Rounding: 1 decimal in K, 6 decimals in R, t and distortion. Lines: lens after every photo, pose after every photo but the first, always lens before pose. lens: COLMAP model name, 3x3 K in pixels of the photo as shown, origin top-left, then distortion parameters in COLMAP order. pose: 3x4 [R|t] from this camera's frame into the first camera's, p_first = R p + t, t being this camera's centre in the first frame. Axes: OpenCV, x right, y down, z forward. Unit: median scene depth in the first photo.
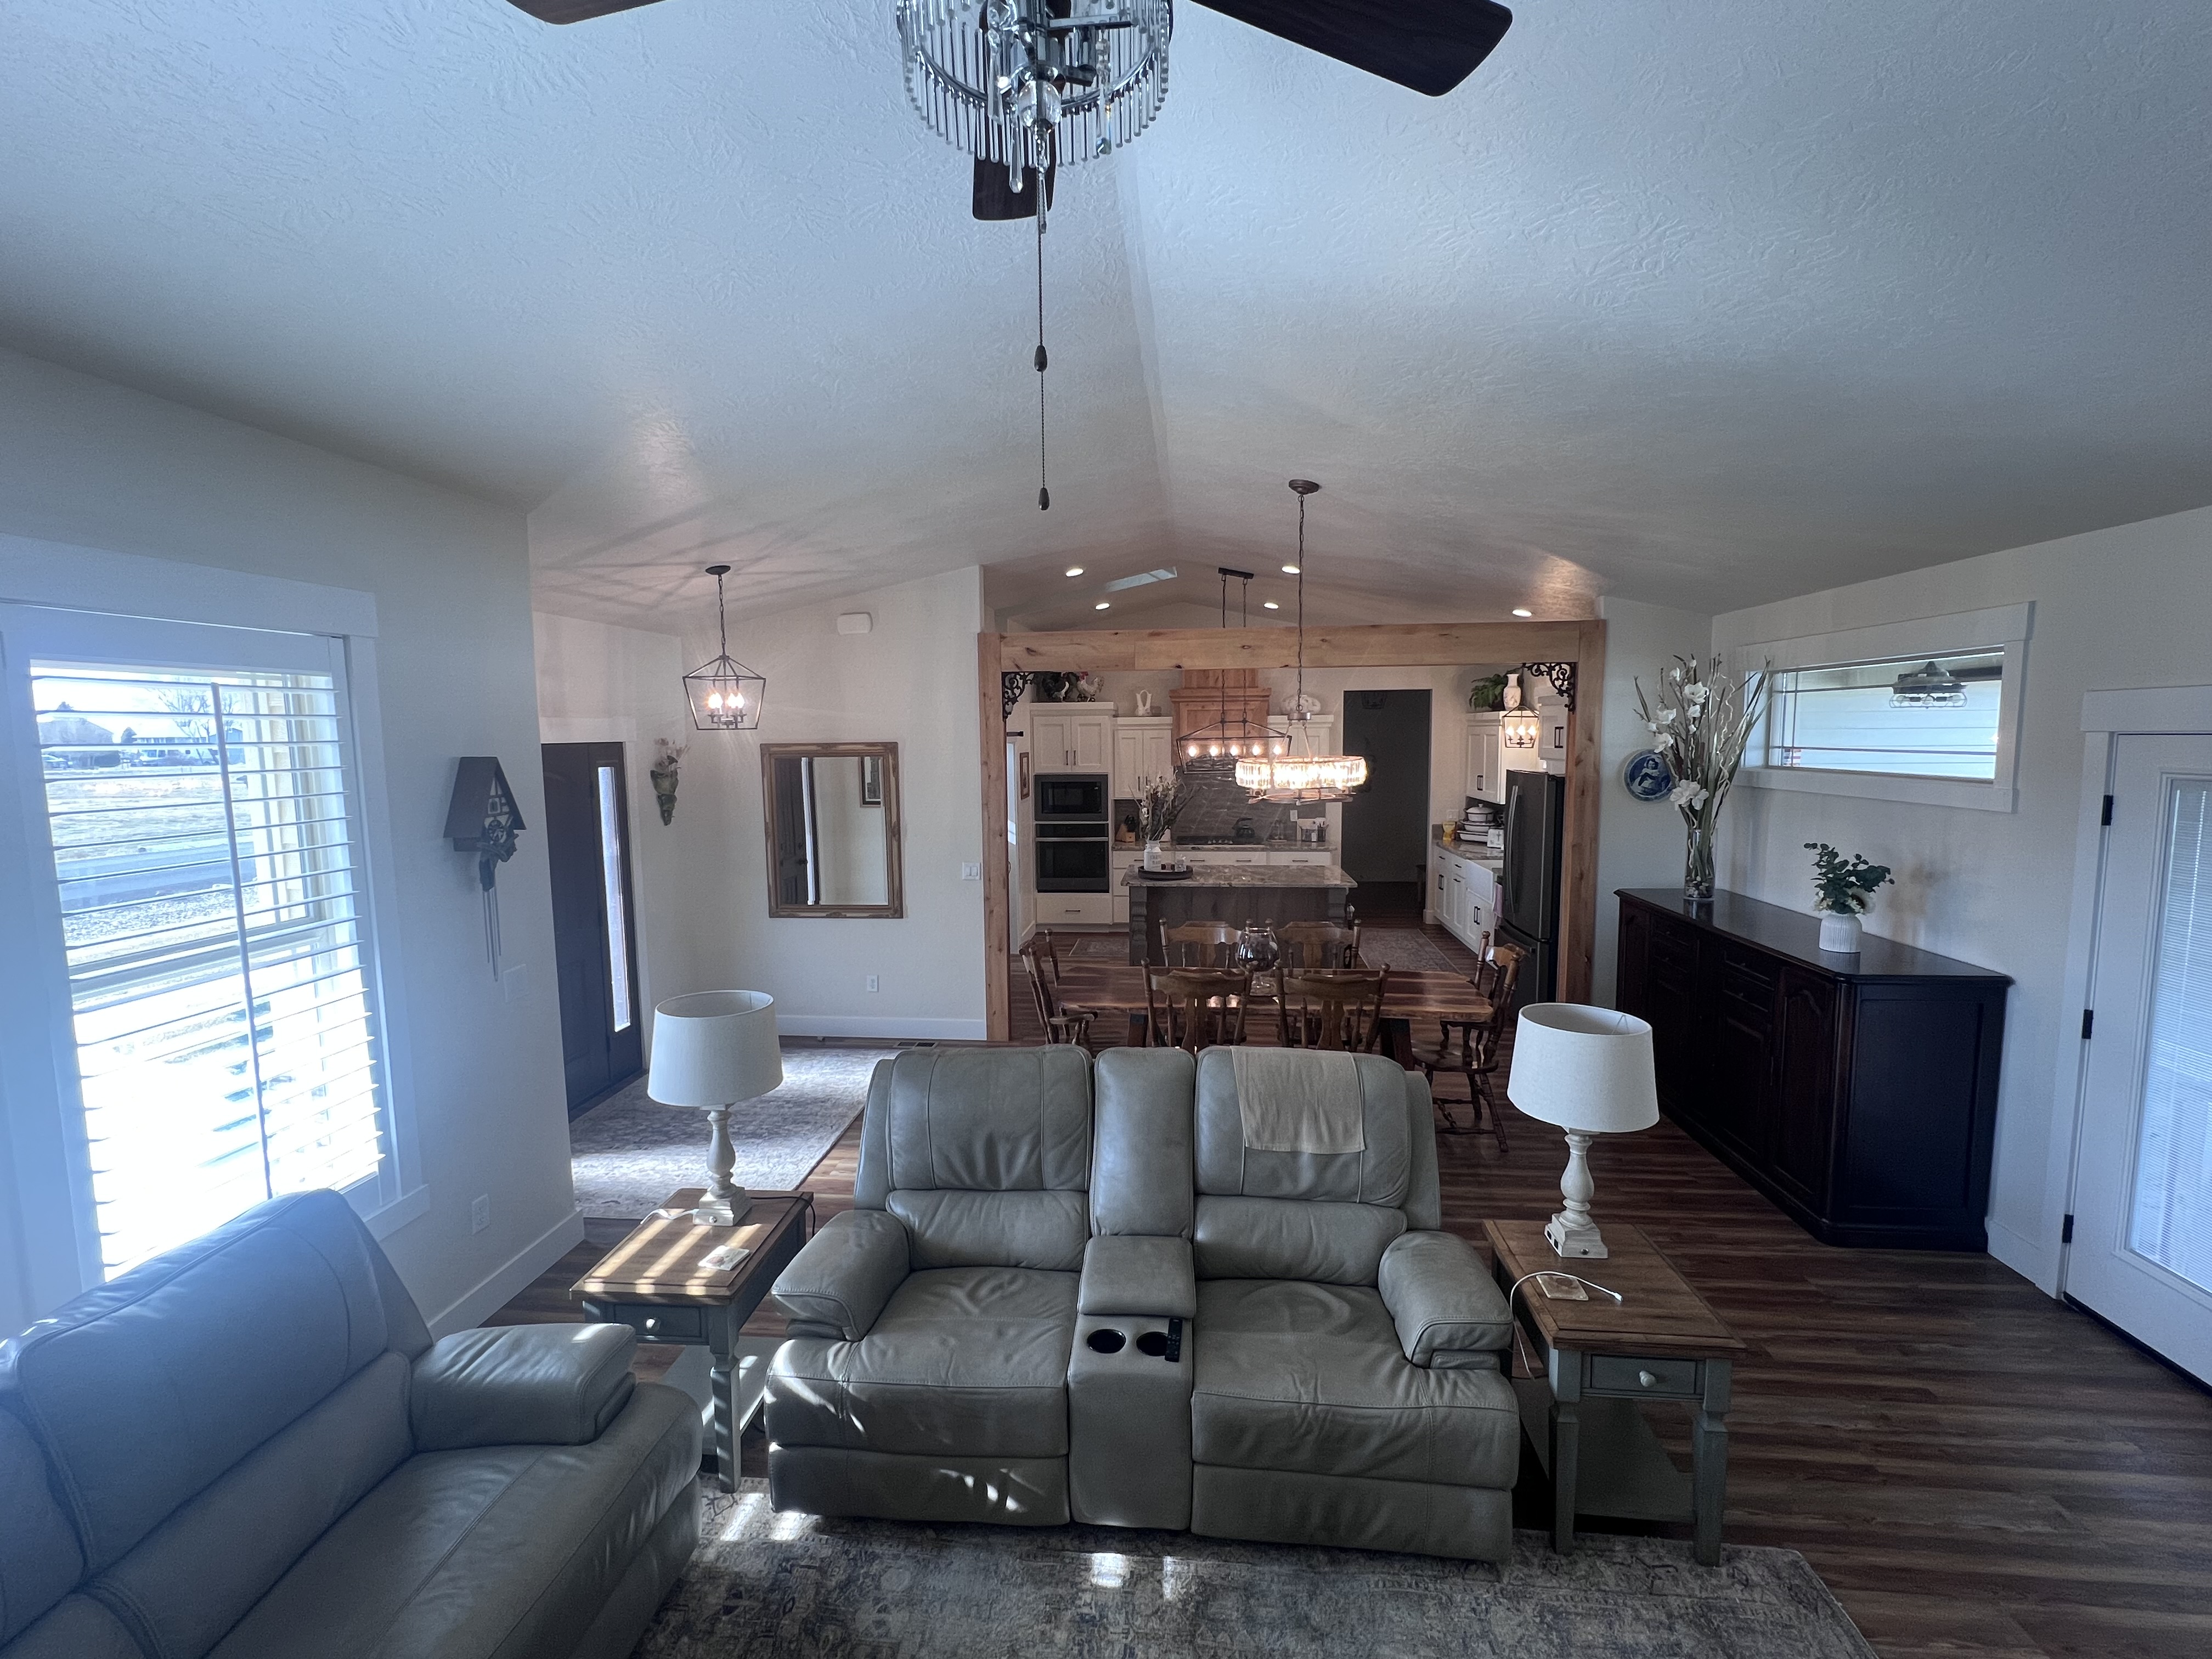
lens RADIAL K [[973.1, 0, 1098.8], [0, 973.1, 833.0], [0, 0, 1]] dist [-0.002959, 0.001498]
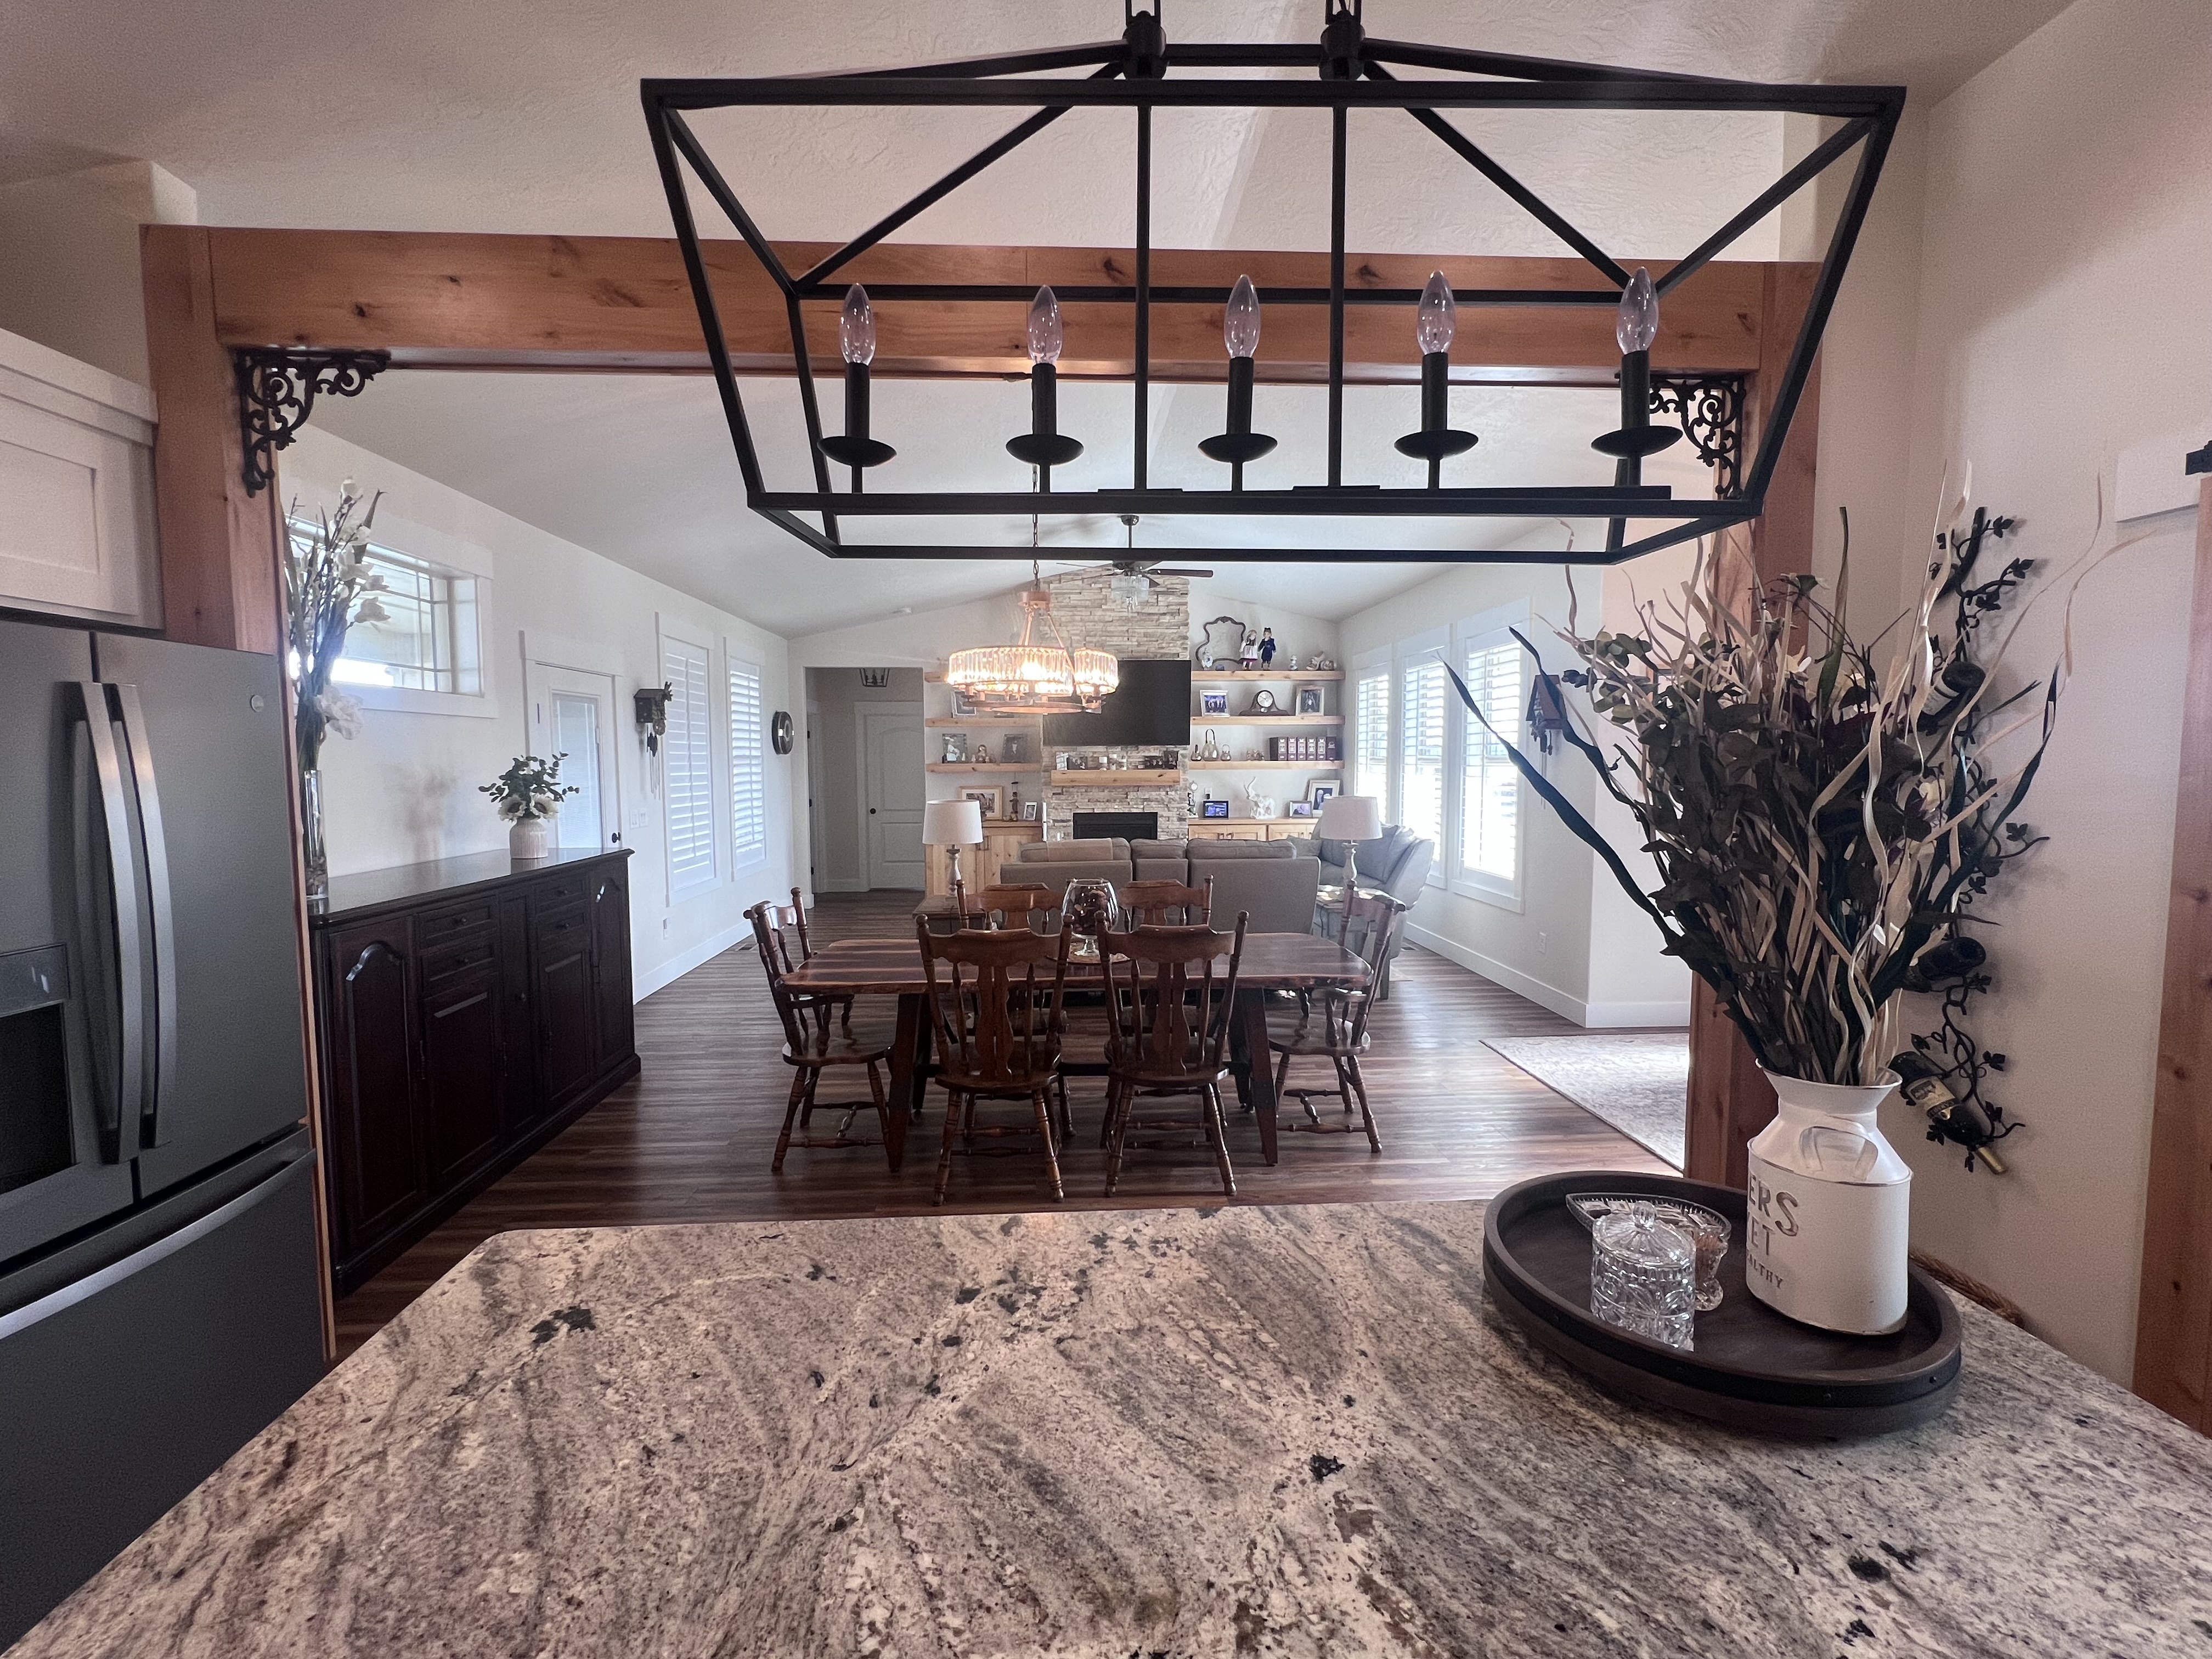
lens RADIAL K [[973.1, 0, 1101.2], [0, 973.1, 829.4], [0, 0, 1]] dist [-0.002959, 0.001498]
pose [[-0.988129, 0.024999, -0.151577, 0.225027], [-0.001827, 0.984688, 0.174314, -0.061955], [0.153614, 0.172521, -0.972954, 1.456977]]
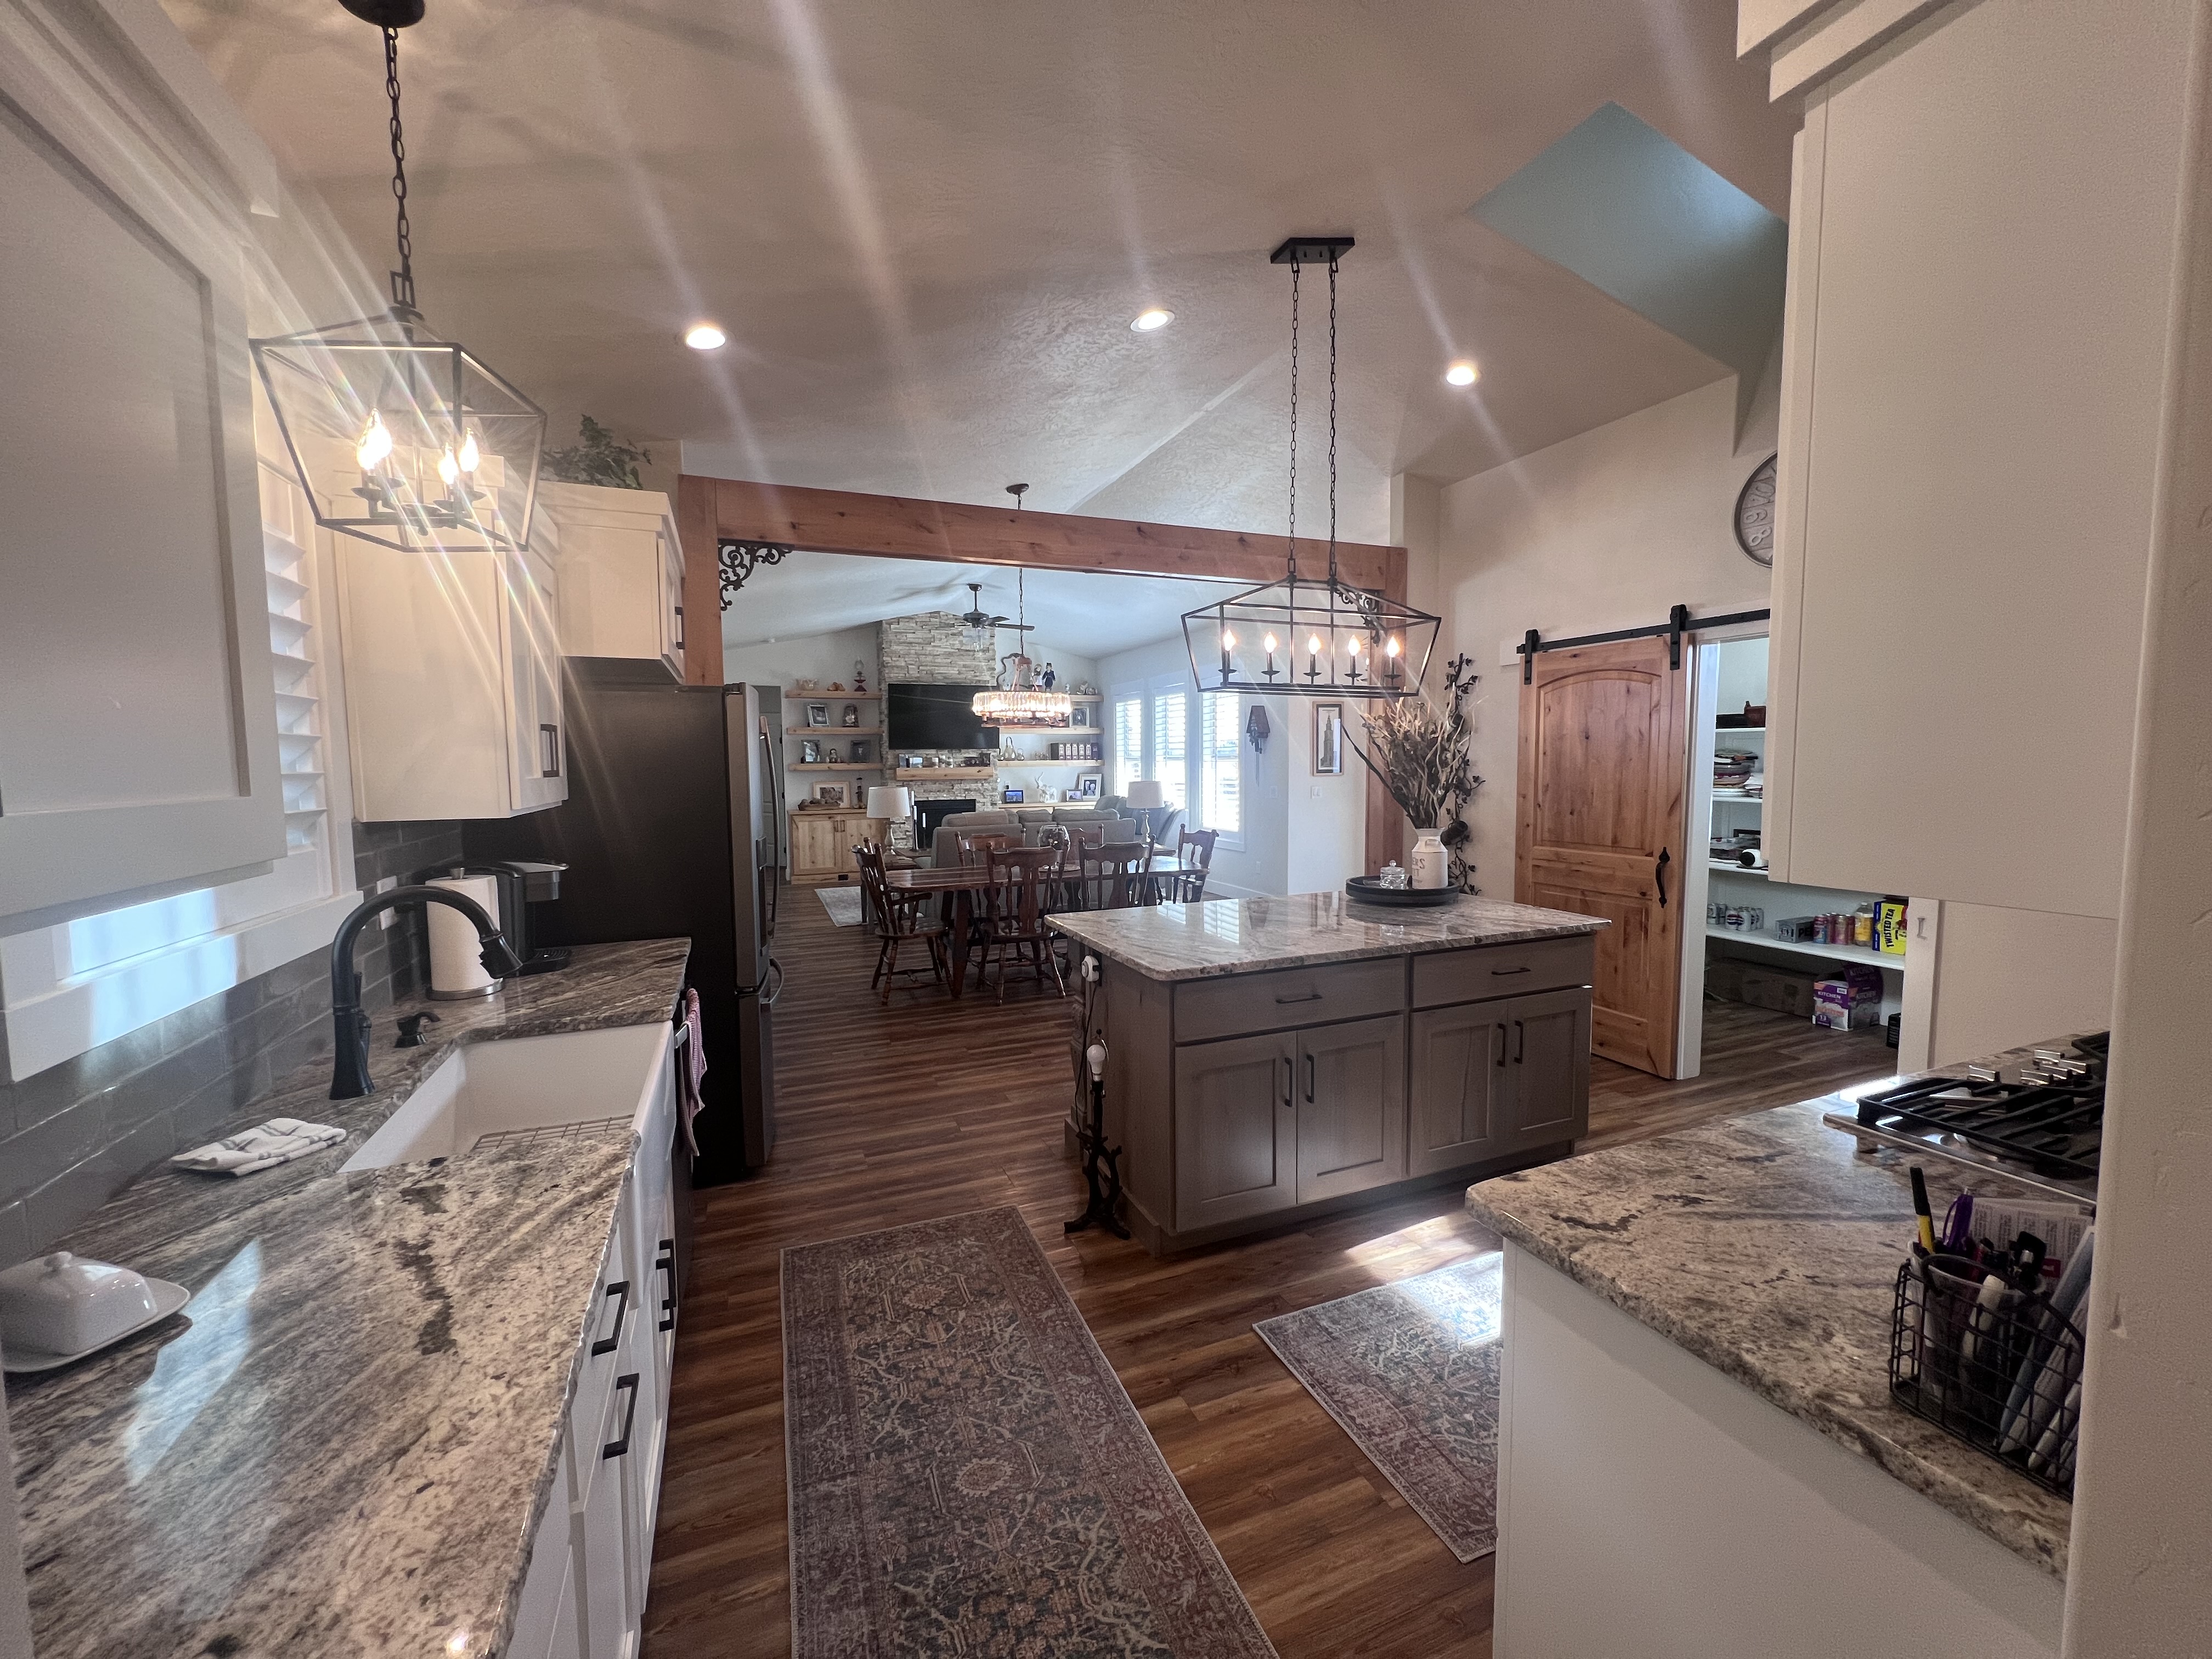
lens RADIAL K [[880.3, 0, 1111.2], [0, 880.3, 830.8], [0, 0, 1]] dist [-0.001306, -0.000474]
pose [[-0.879190, 0.056889, -0.473062, 0.554411], [-0.029872, 0.984313, 0.173887, -0.087680], [0.475533, 0.167011, -0.863699, 1.737877]]
